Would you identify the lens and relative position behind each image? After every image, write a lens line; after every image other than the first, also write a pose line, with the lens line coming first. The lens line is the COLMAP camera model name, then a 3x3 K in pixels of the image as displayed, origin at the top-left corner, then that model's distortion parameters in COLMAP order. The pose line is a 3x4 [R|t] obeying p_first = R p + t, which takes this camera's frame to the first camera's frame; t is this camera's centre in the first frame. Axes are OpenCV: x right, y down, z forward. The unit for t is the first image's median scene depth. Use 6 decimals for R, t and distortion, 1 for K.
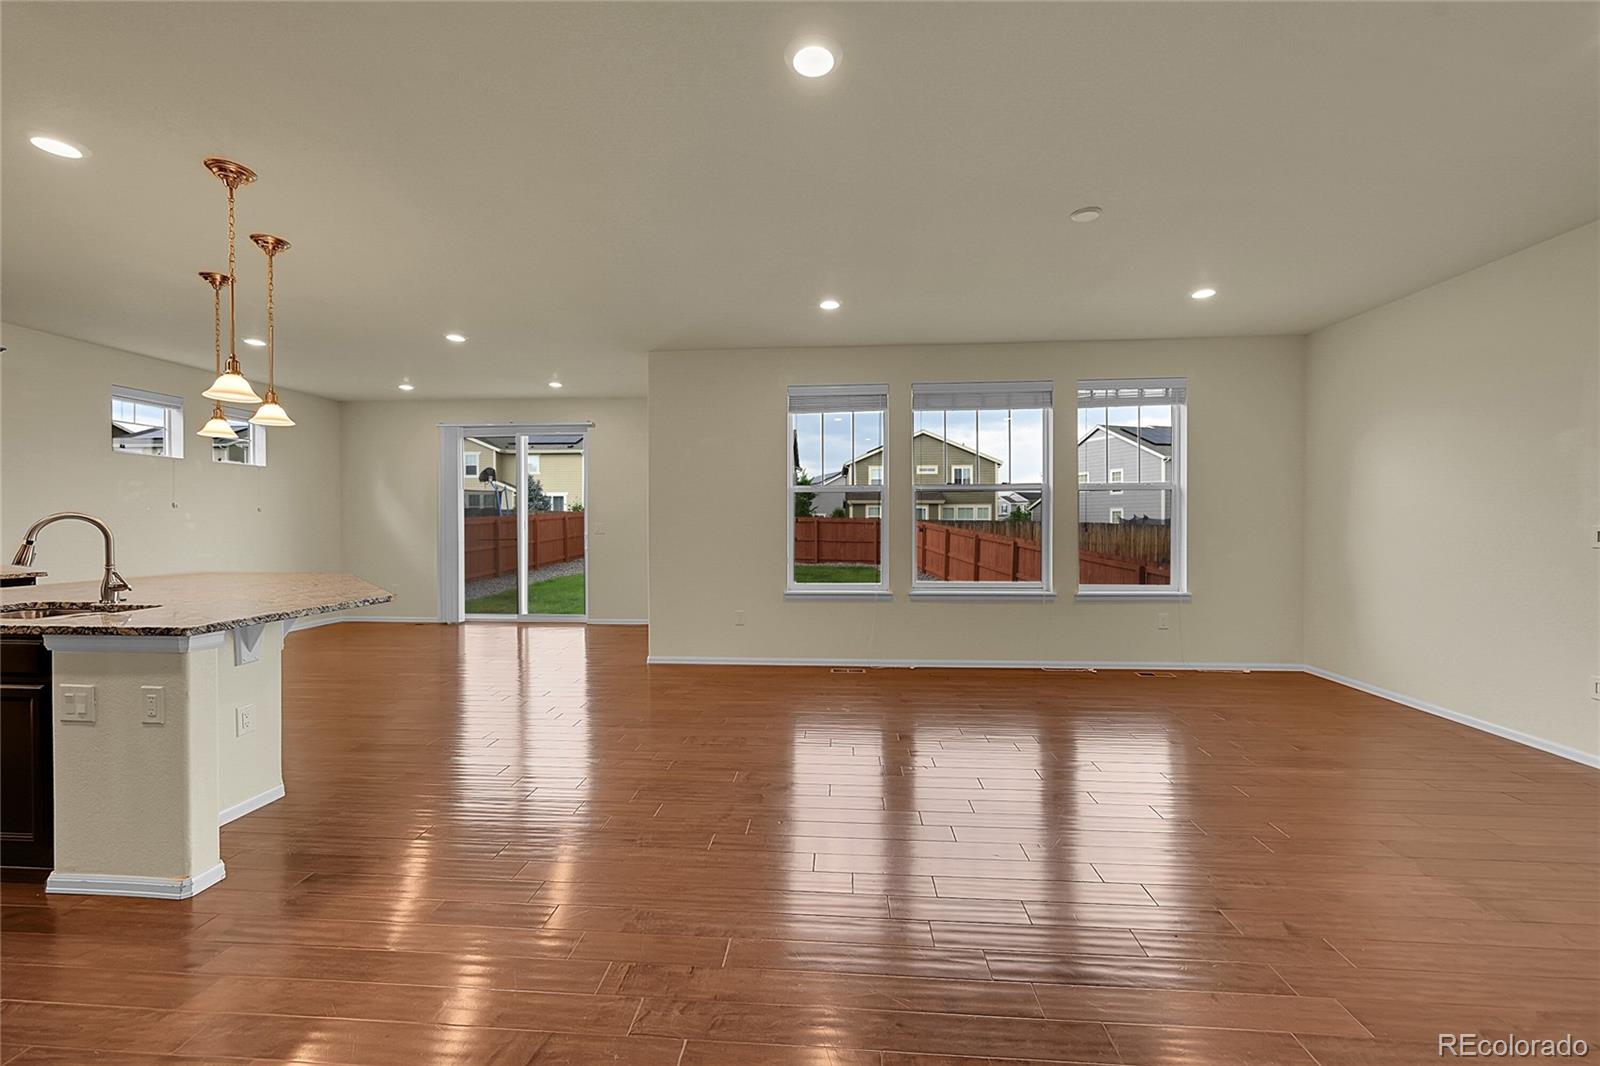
lens RADIAL K [[630.5, 0, 791.5], [0, 630.5, 527.7], [0, 0, 1]] dist [-0.000521, 0.000710]
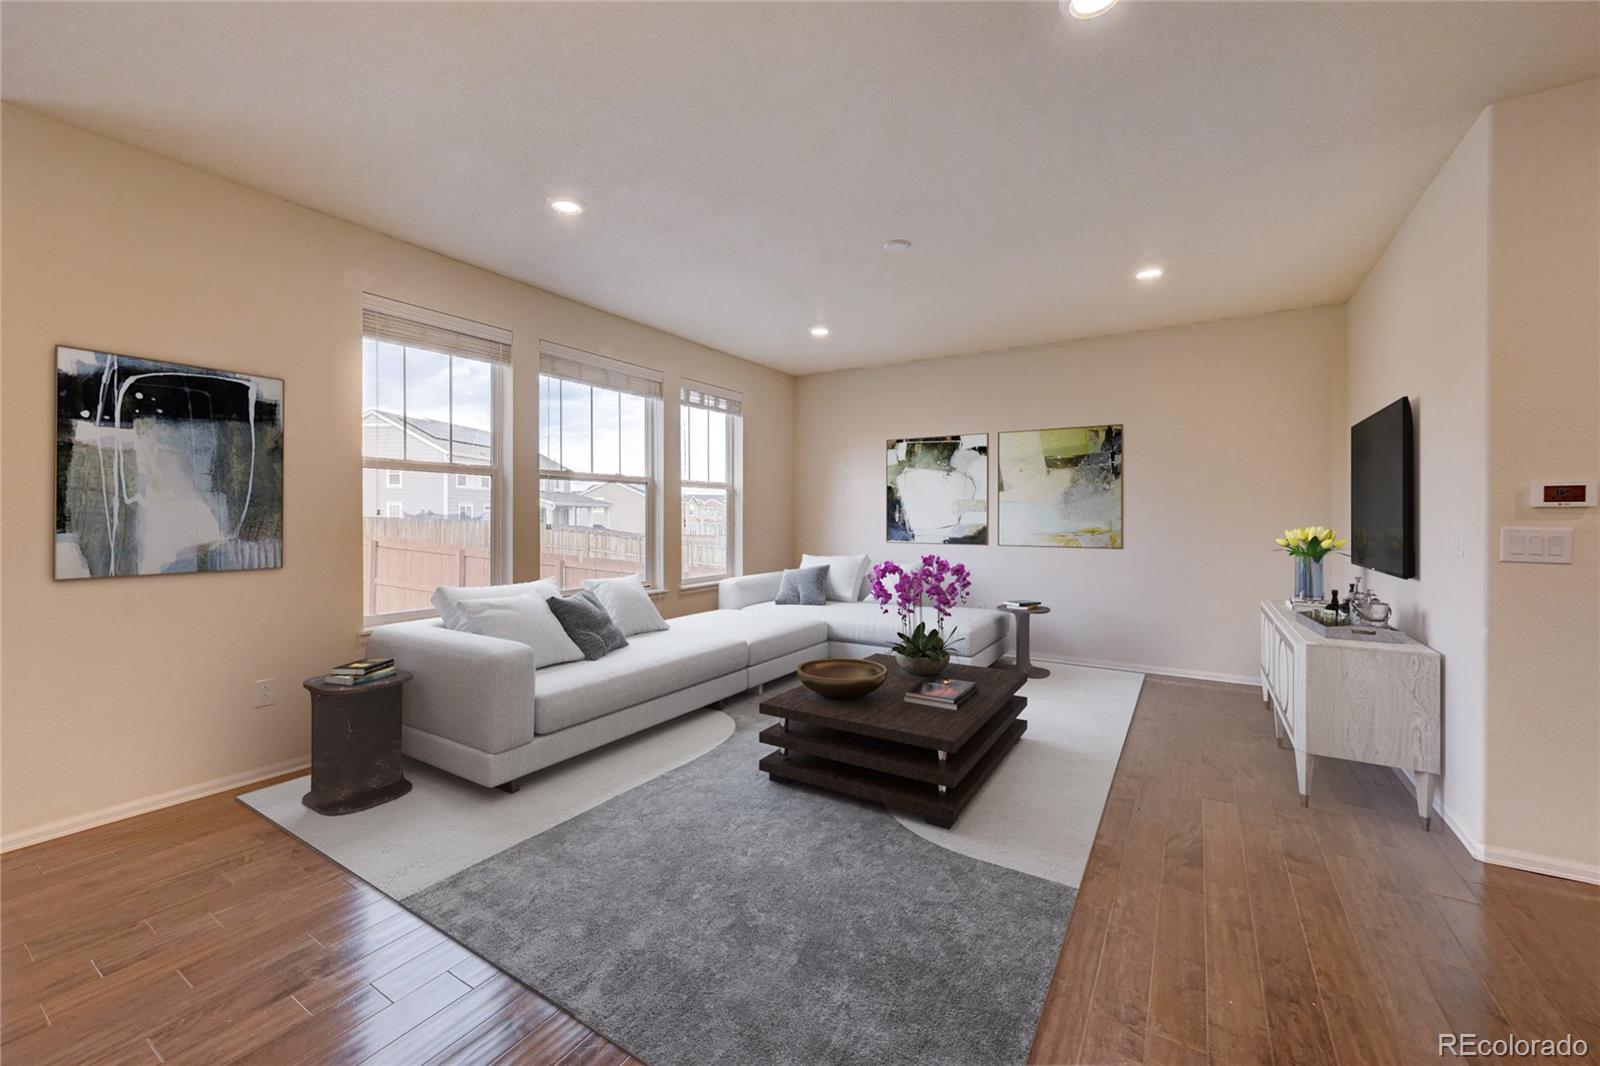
lens RADIAL K [[635.5, 0, 791.0], [0, 635.5, 533.1], [0, 0, 1]] dist [-0.002636, 0.000692]
pose [[0.466431, -0.018750, 0.884359, -0.251858], [0.004298, 0.999812, 0.018930, -0.002065], [-0.884547, -0.005028, 0.466424, 0.255473]]
